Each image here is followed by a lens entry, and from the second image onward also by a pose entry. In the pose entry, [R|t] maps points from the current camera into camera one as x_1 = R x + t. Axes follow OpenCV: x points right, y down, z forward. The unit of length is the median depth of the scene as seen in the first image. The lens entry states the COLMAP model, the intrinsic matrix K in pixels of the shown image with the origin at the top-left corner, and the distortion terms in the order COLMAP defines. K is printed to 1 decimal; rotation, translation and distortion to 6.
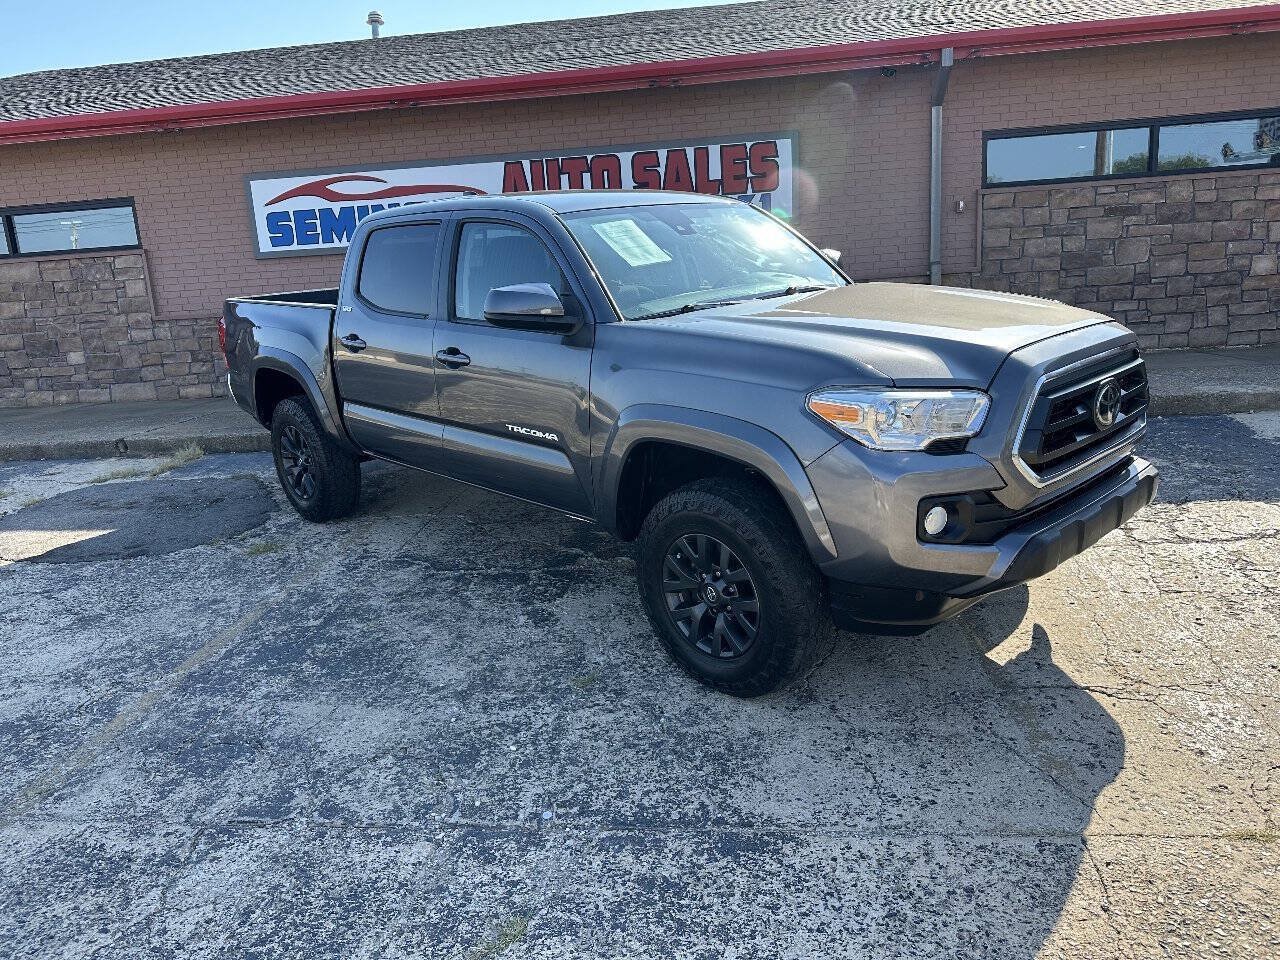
lens RADIAL K [[901.3, 0, 650.0], [0, 901.3, 483.6], [0, 0, 1]] dist [0.115905, -0.186988]
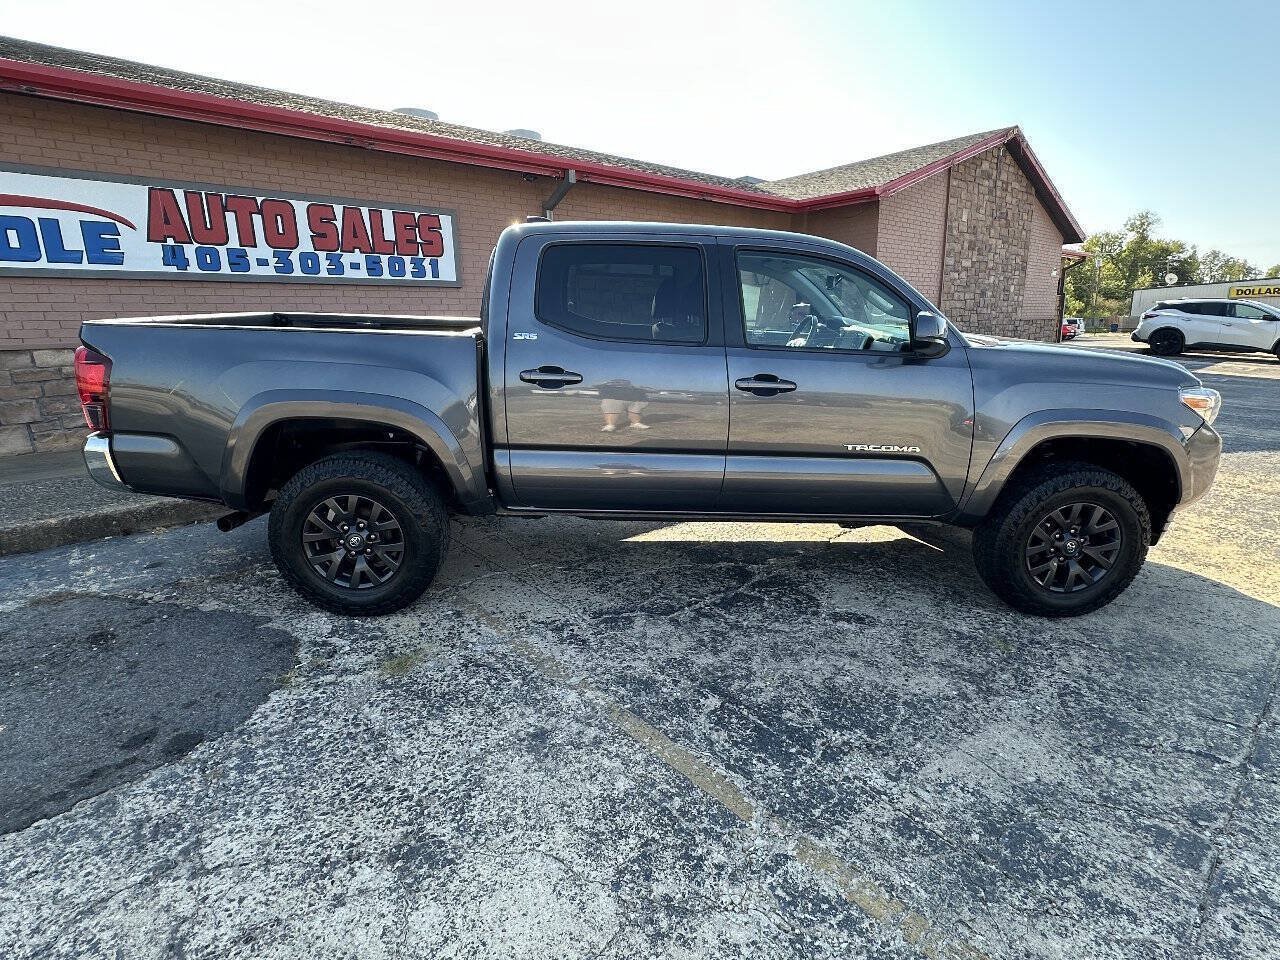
lens RADIAL K [[649.0, 0, 628.6], [0, 649.0, 492.9], [0, 0, 1]] dist [-0.008316, 0.002249]
pose [[0.666635, -0.139991, 0.732121, -0.360353], [0.141168, 0.988141, 0.060404, -0.037157], [-0.731895, 0.063084, 0.678491, 0.275928]]
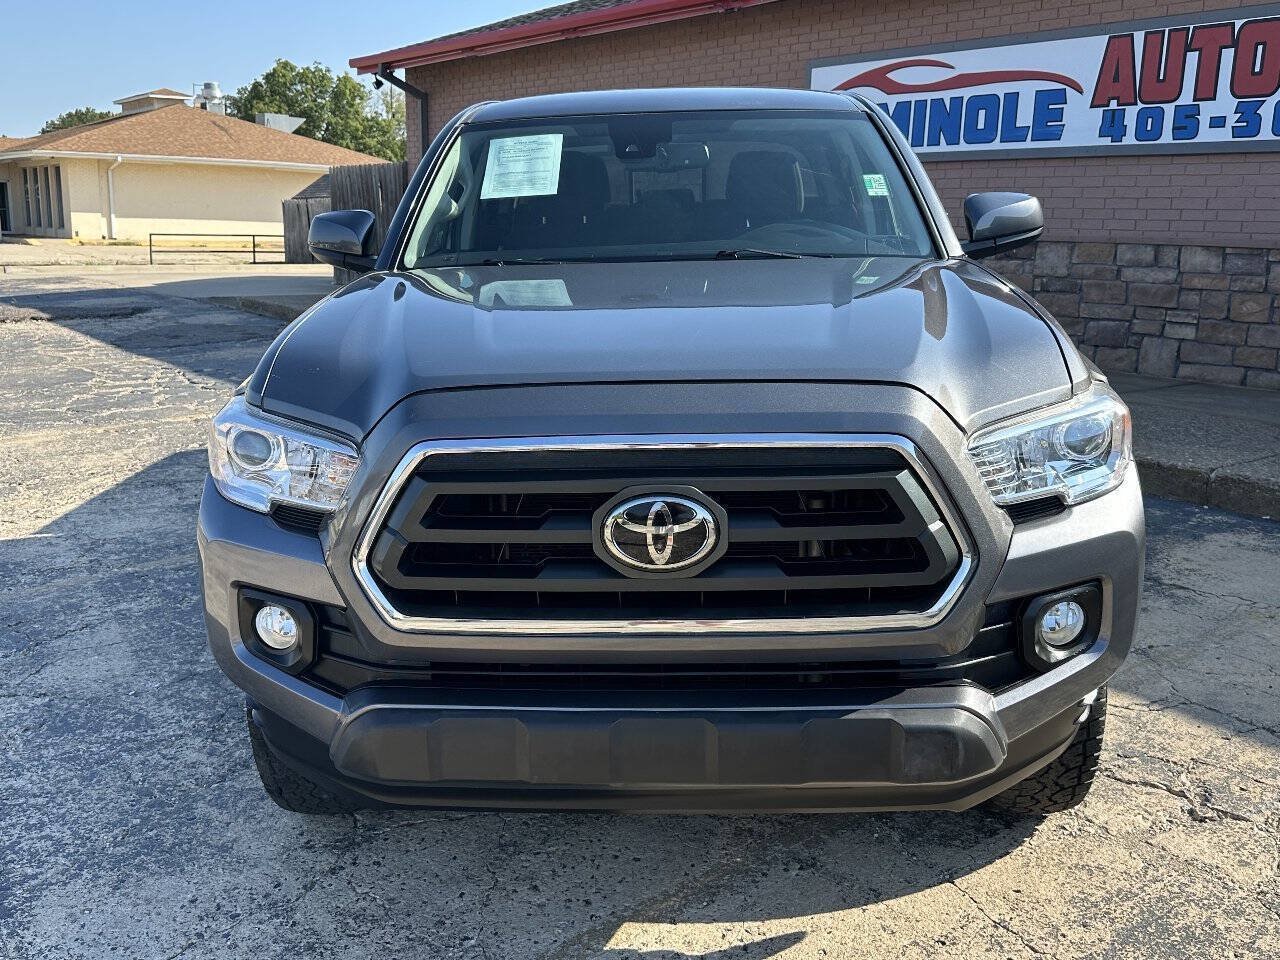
lens RADIAL K [[1178.8, 0, 640.0], [0, 1178.8, 480.0], [0, 0, 1]] dist [0.010179, 0.001987]
pose [[0.704489, 0.230158, -0.671358, 0.263482], [-0.222416, 0.969901, 0.099113, -0.049503], [0.673963, 0.079497, 0.734476, 0.170495]]
